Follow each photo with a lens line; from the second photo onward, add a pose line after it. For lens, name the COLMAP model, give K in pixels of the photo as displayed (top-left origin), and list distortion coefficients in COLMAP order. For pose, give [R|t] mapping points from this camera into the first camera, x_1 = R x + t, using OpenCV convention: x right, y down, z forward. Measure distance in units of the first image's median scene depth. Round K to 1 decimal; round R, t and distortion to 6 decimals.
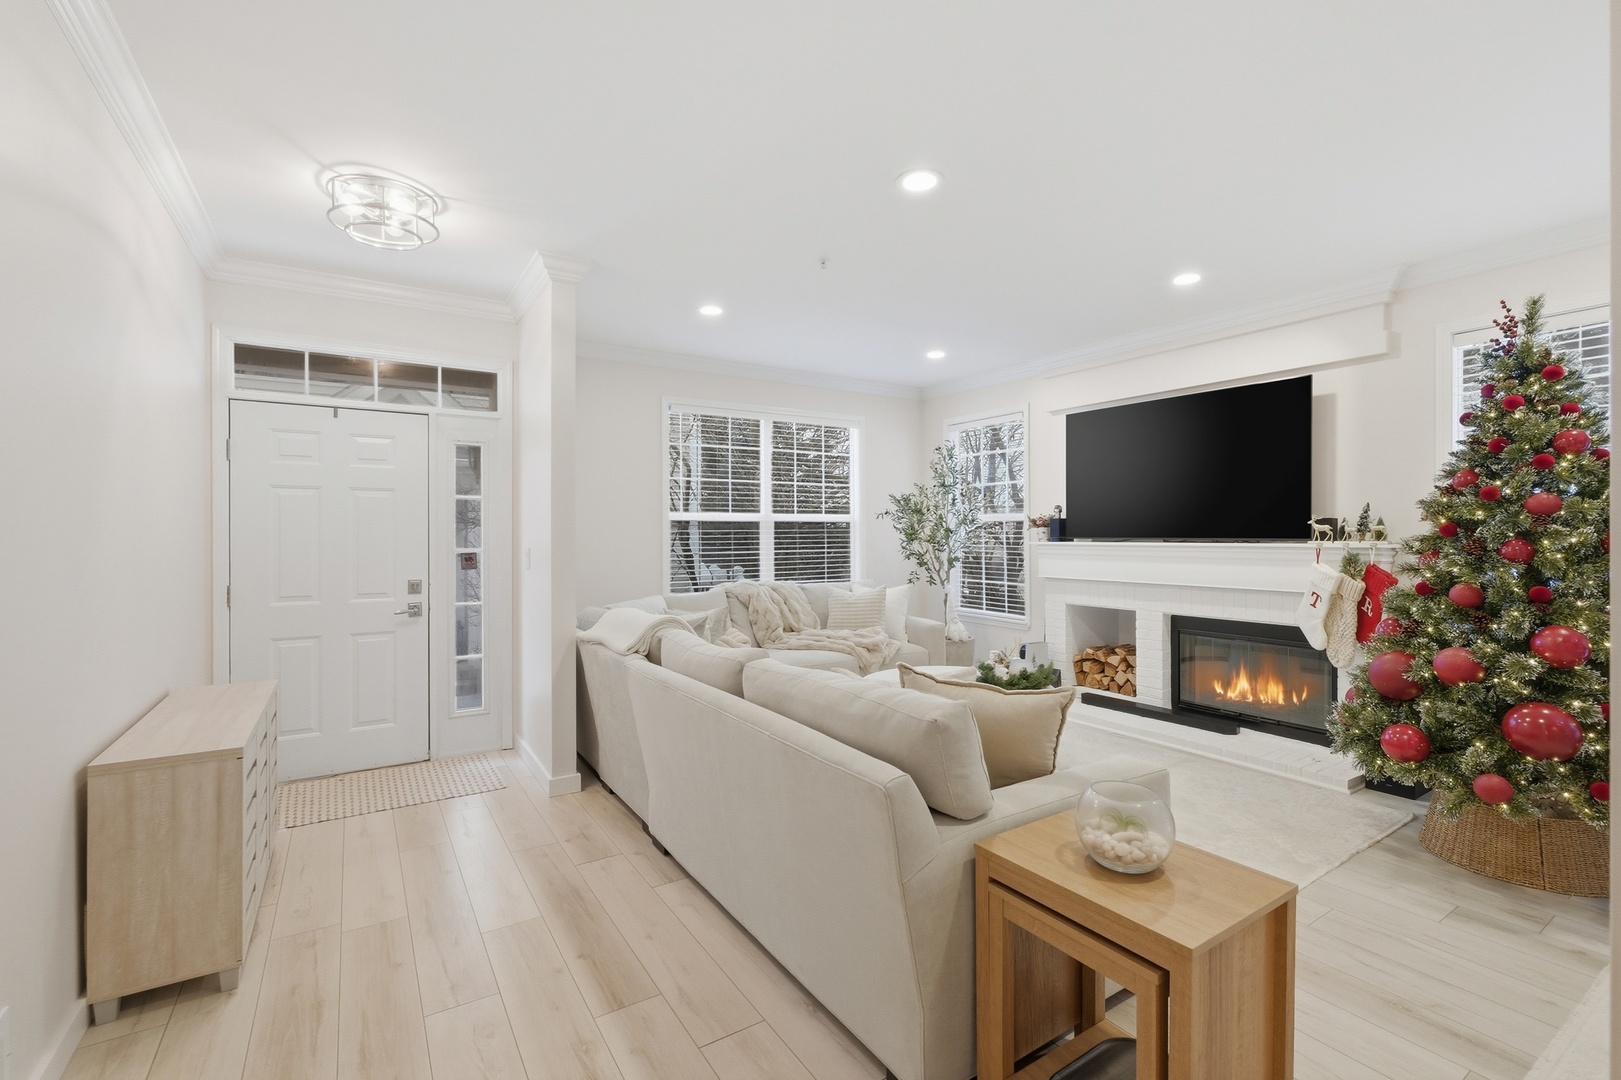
lens RADIAL K [[710.5, 0, 809.6], [0, 710.5, 534.7], [0, 0, 1]] dist [0.000158, -0.000157]
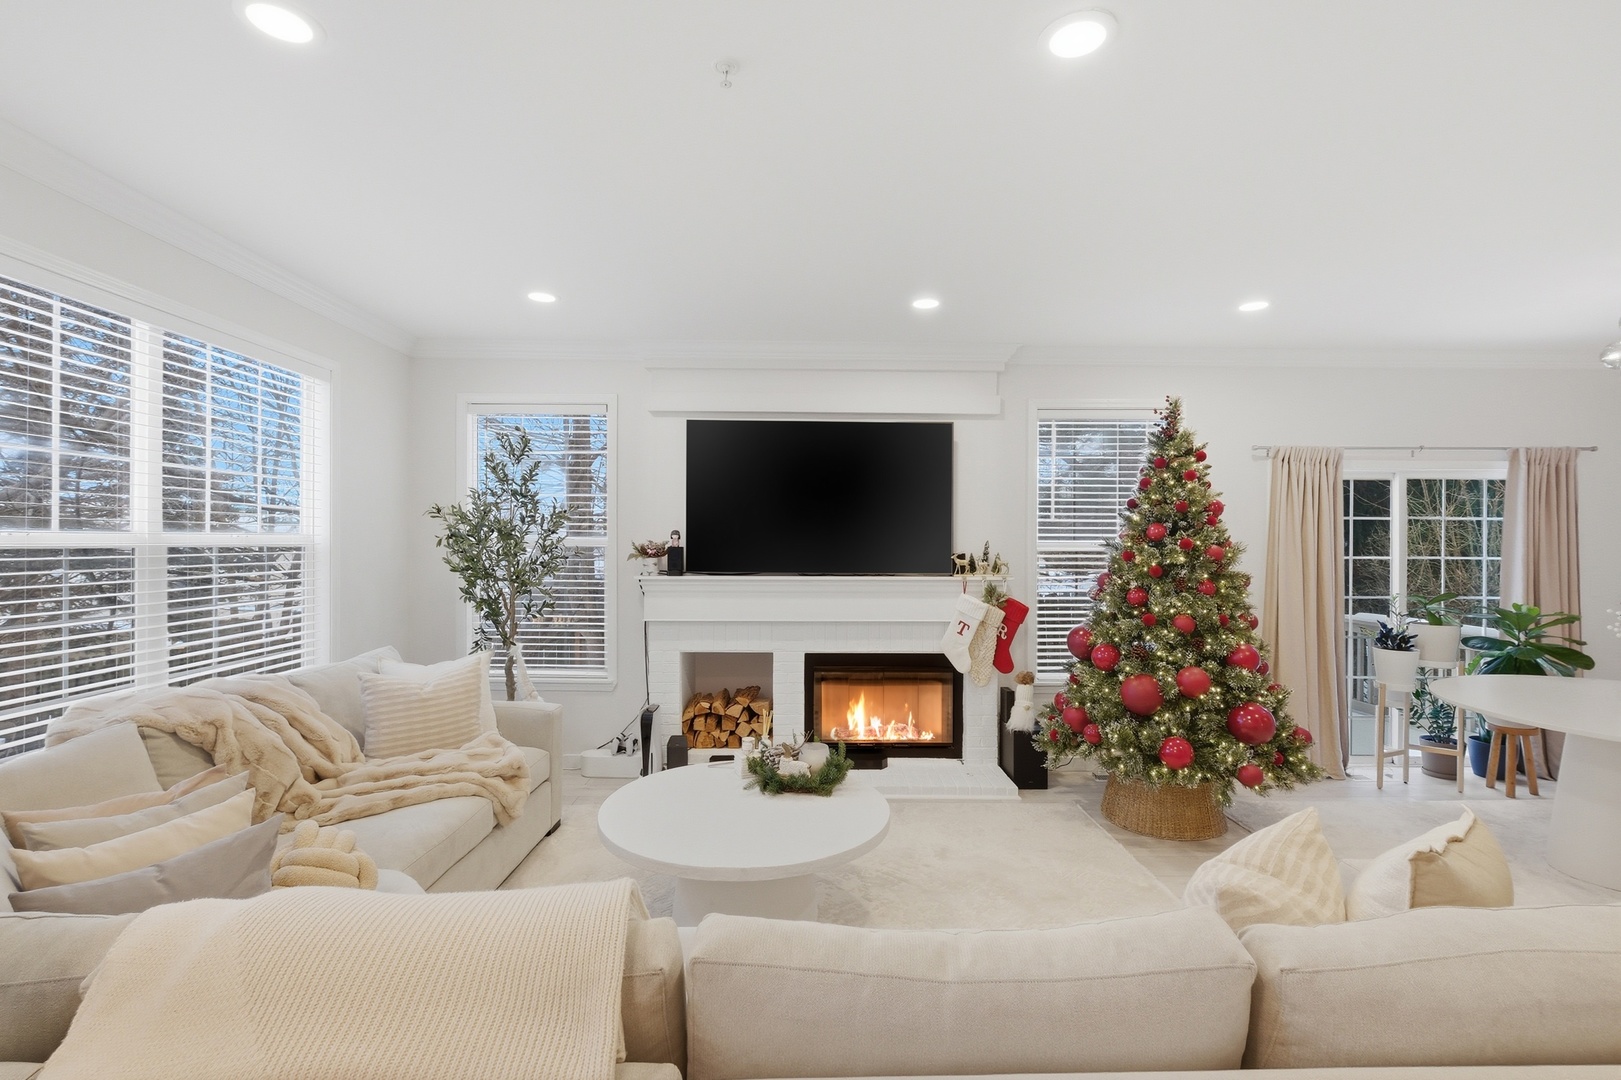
lens RADIAL K [[716.4, 0, 810.5], [0, 716.4, 540.0], [0, 0, 1]] dist [-0.000288, -0.000130]
pose [[0.532965, 0.007631, 0.846103, -0.318348], [-0.006431, 0.999967, -0.004968, -0.033980], [-0.846113, -0.002794, 0.532997, 0.550760]]
